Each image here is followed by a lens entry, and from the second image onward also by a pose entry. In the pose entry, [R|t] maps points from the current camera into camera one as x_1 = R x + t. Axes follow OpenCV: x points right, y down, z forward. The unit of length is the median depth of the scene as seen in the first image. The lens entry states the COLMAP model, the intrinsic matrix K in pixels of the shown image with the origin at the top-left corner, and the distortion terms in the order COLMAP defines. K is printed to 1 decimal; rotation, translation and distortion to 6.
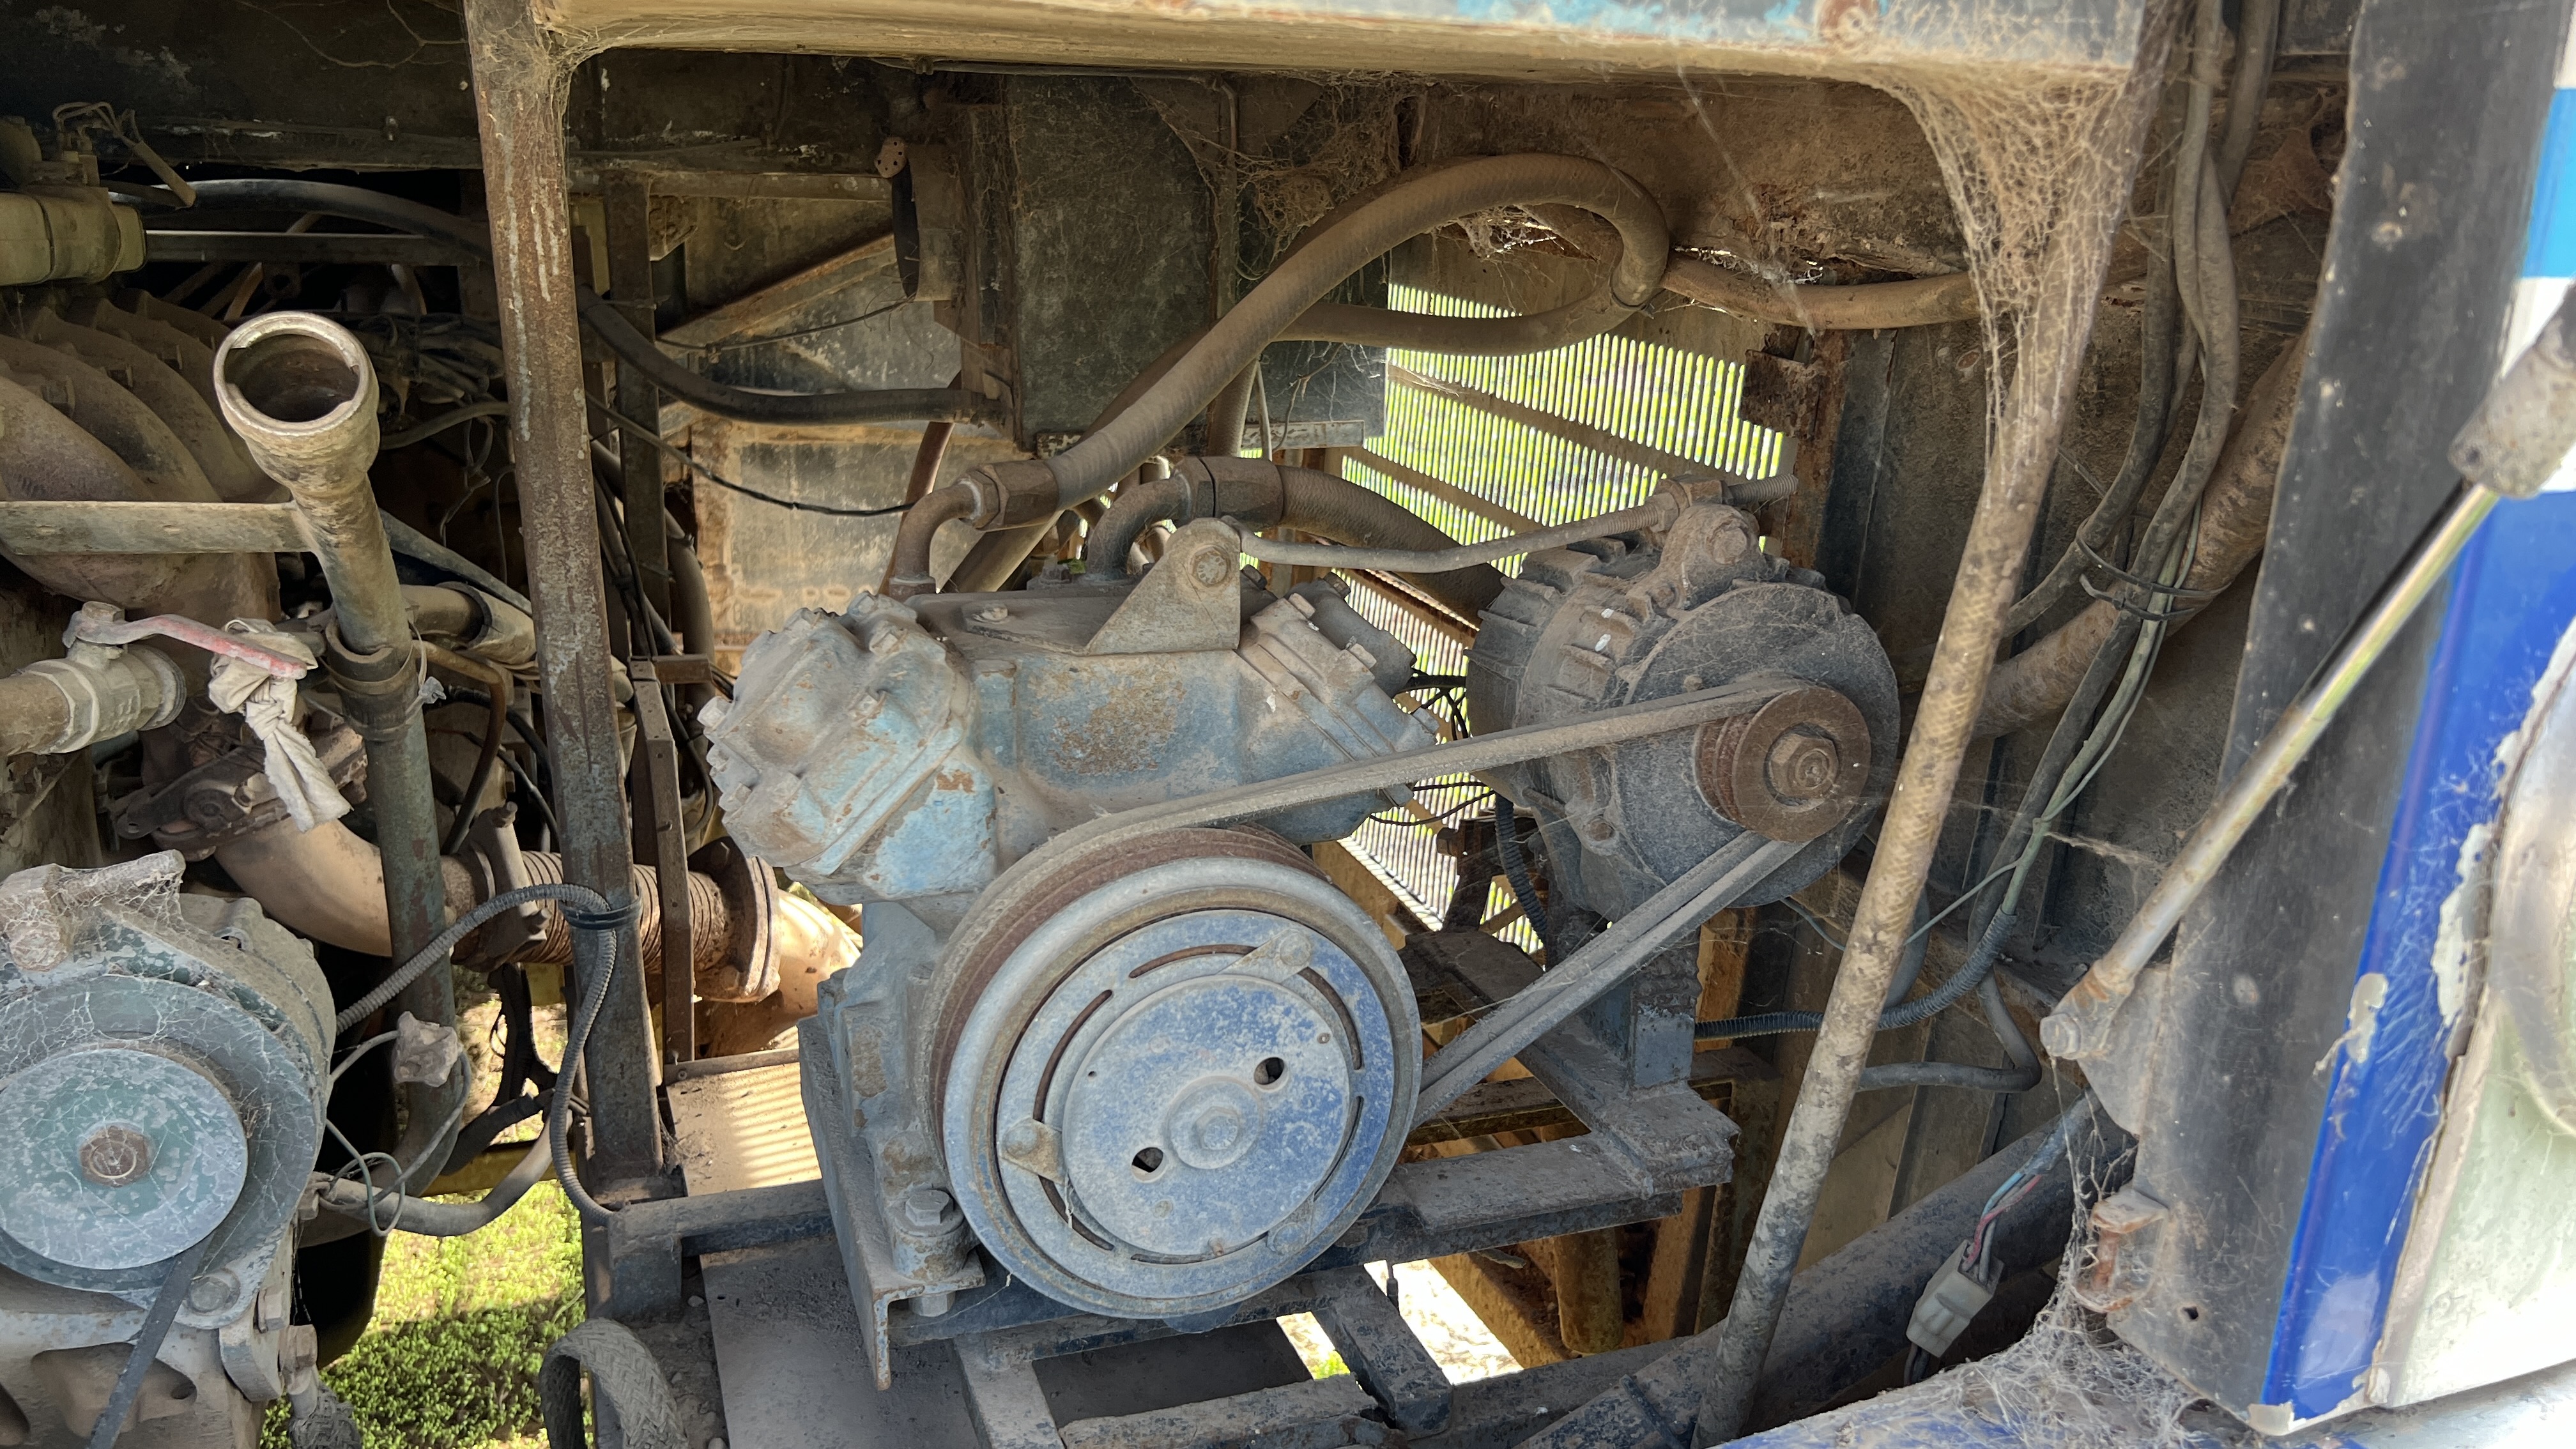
lens RADIAL K [[1951.1, 0, 1291.4], [0, 1951.1, 725.4], [0, 0, 1]] dist [0.012821, -0.008682]
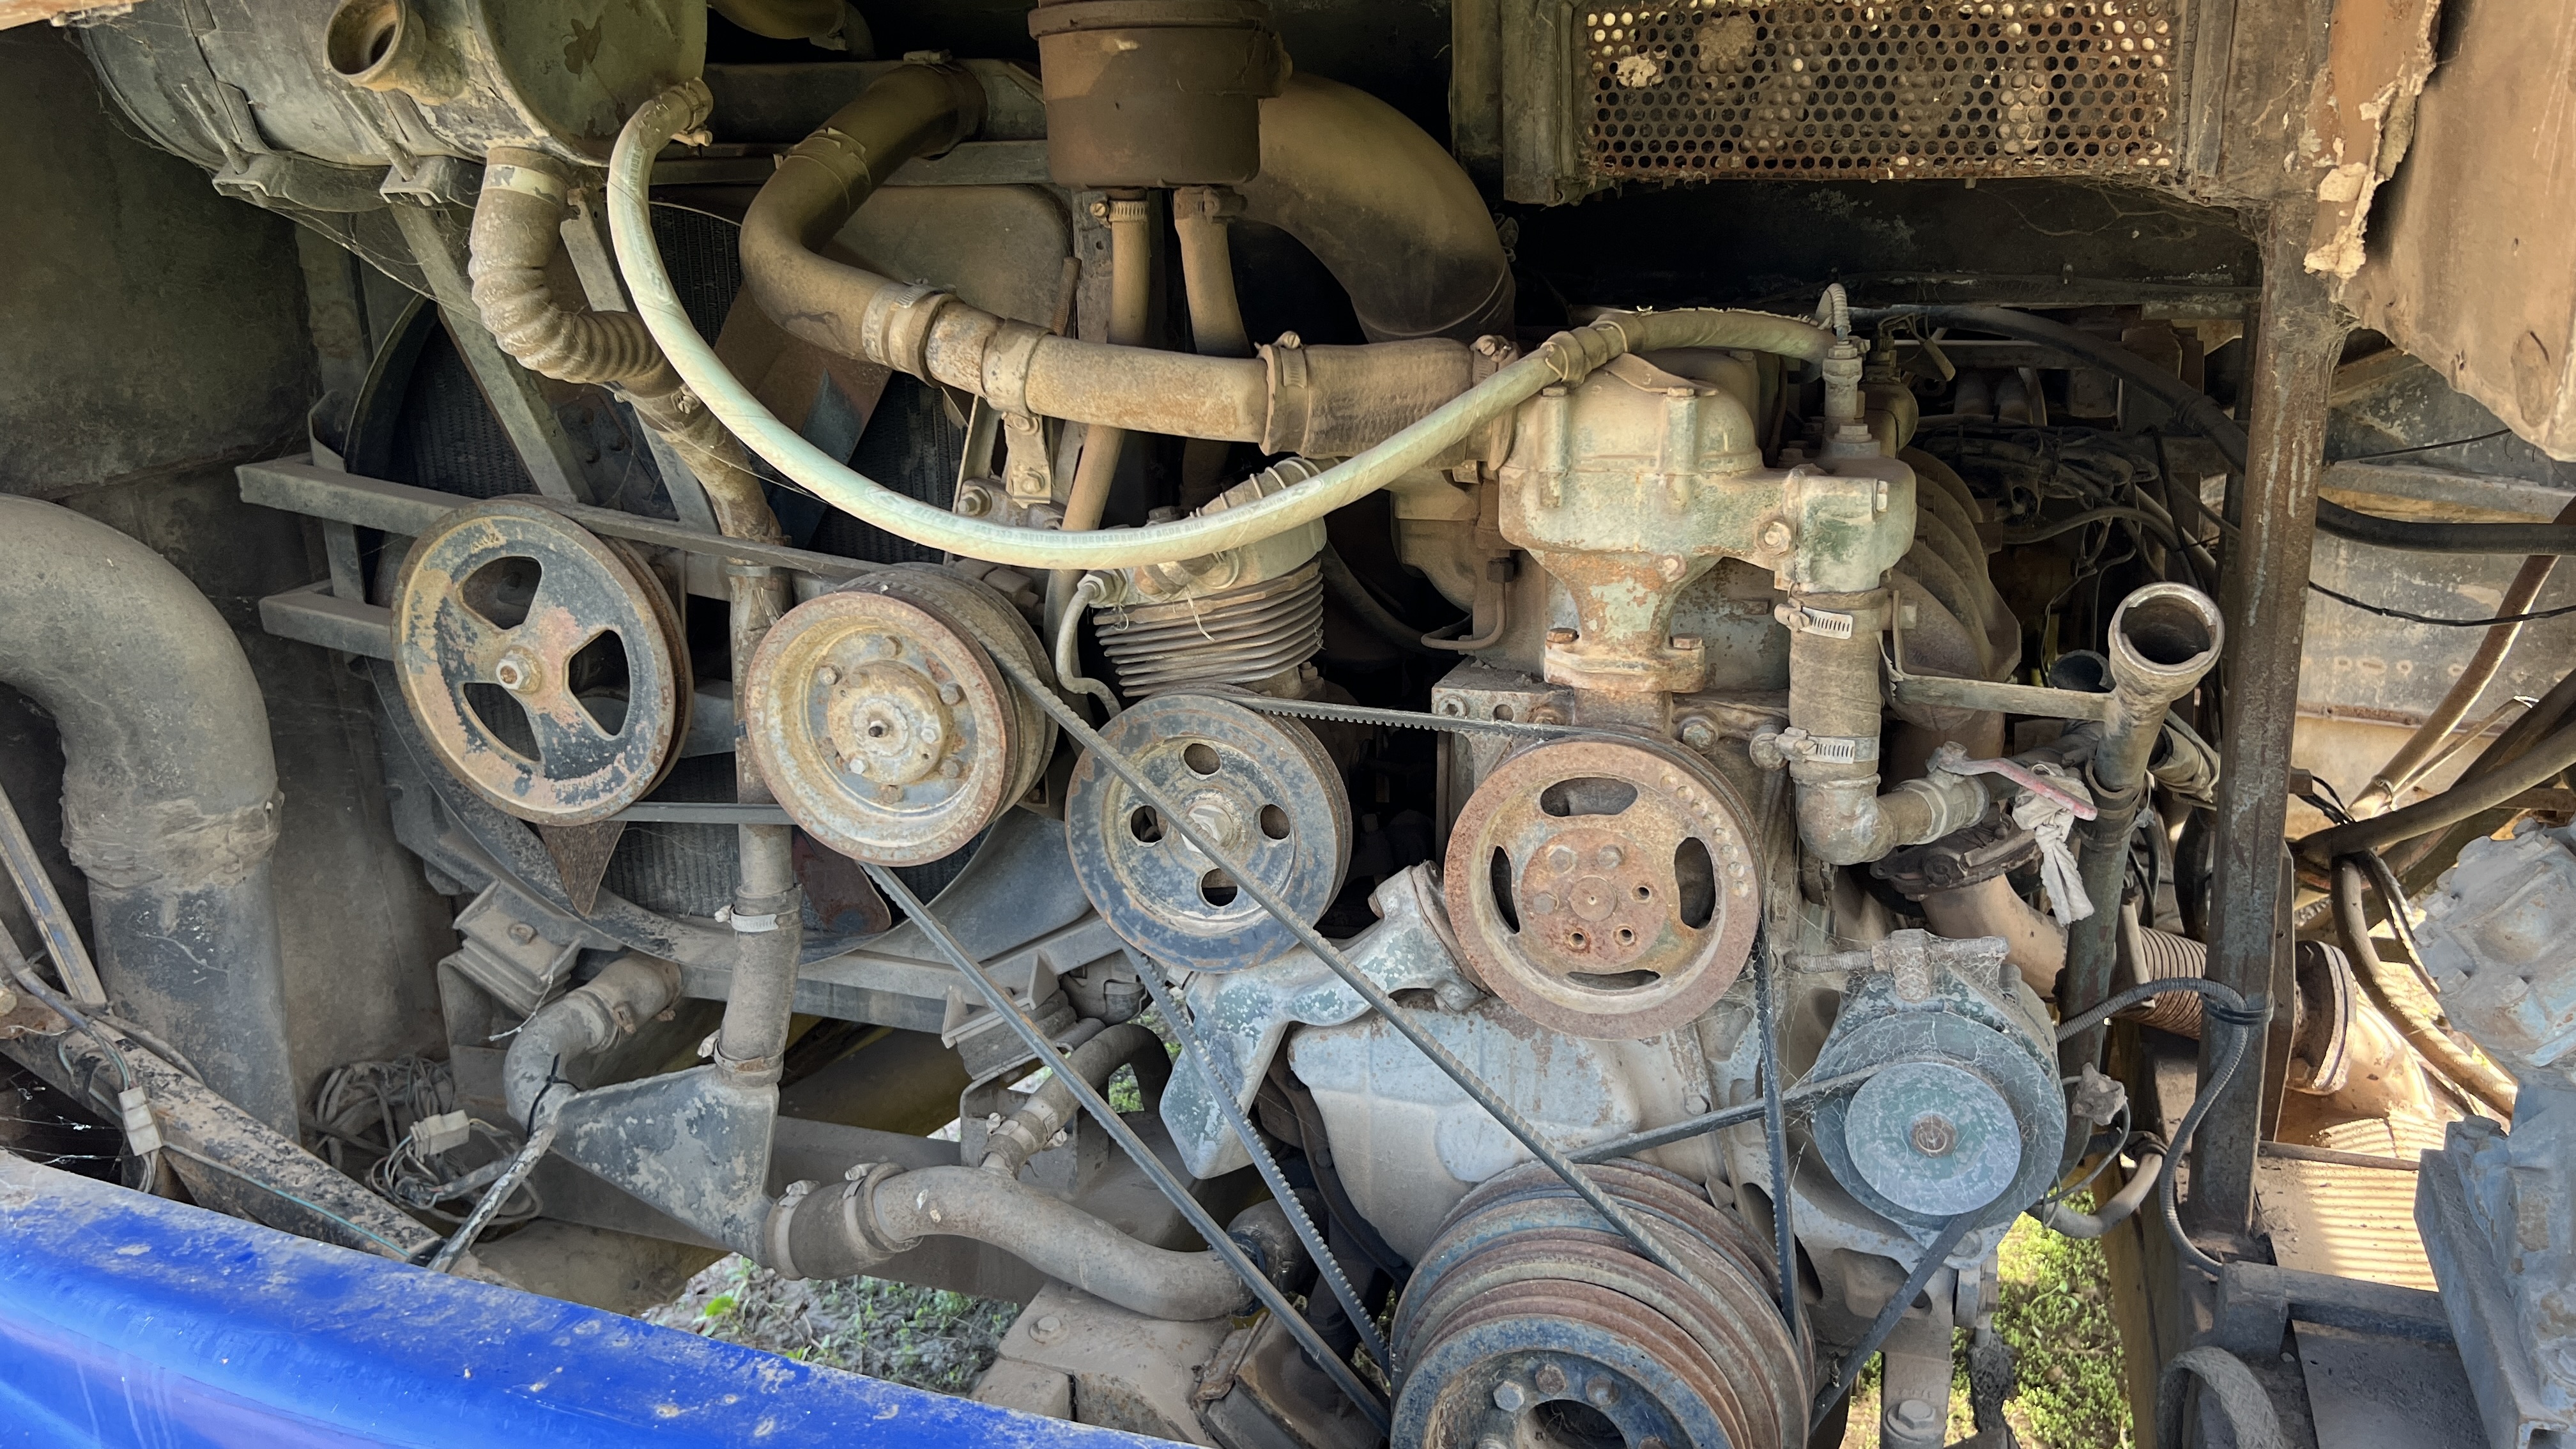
lens RADIAL K [[1951.1, 0, 1288.1], [0, 1951.1, 713.2], [0, 0, 1]] dist [0.012821, -0.008682]
pose [[0.763212, 0.131089, -0.632711, -0.076153], [-0.127124, 0.990529, 0.051881, -0.085732], [0.633520, 0.040836, 0.772648, -0.354685]]
